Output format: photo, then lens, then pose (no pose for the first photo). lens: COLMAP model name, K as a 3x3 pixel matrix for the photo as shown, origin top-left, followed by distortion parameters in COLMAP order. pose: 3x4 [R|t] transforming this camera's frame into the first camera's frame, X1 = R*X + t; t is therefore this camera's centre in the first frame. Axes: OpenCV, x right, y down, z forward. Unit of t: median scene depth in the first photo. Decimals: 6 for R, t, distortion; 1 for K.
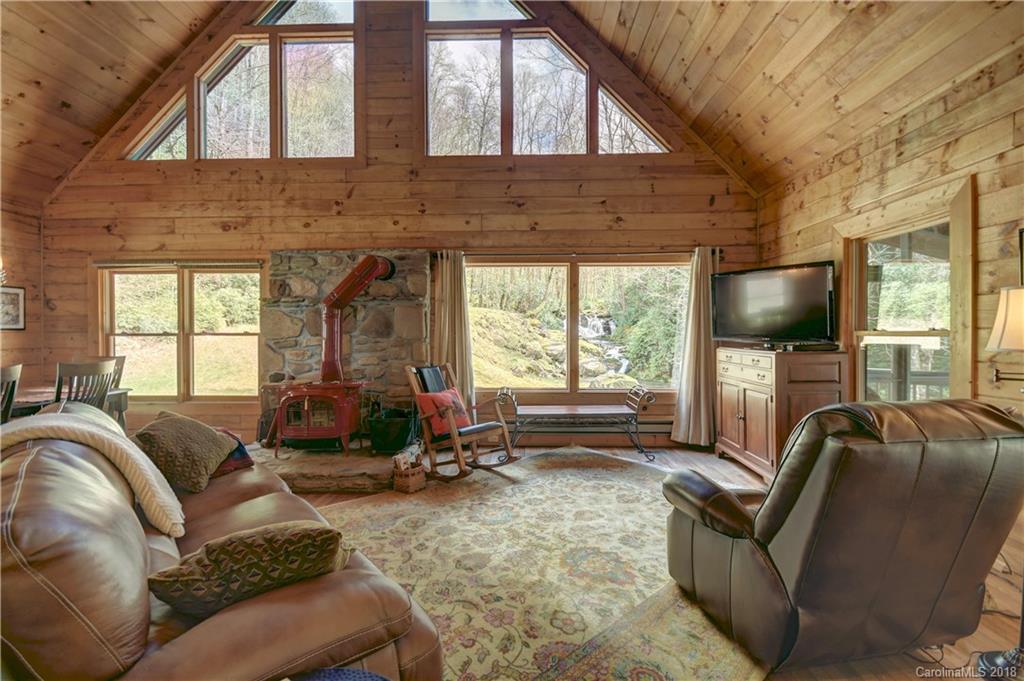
lens RADIAL K [[450.0, 0, 514.1], [0, 450.0, 336.9], [0, 0, 1]] dist [0.027866, -0.021062]
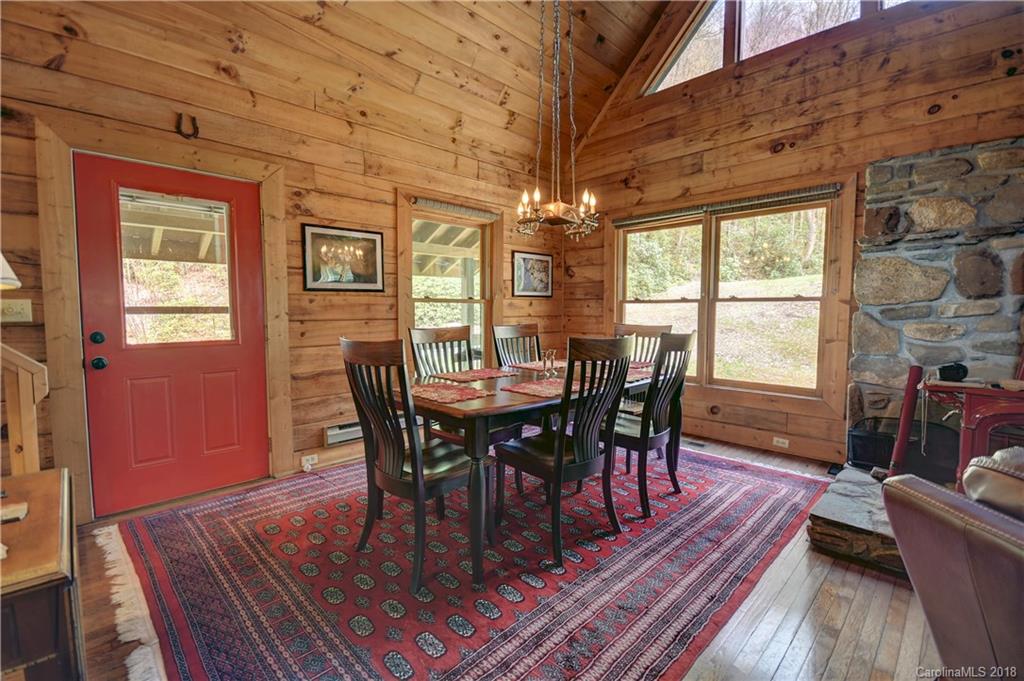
lens RADIAL K [[450.0, 0, 514.1], [0, 450.0, 336.9], [0, 0, 1]] dist [0.027866, -0.021062]
pose [[0.729535, 0.044334, -0.682505, -0.446718], [-0.007949, 0.998379, 0.056356, 0.017014], [0.683897, -0.035689, 0.728705, 0.199079]]
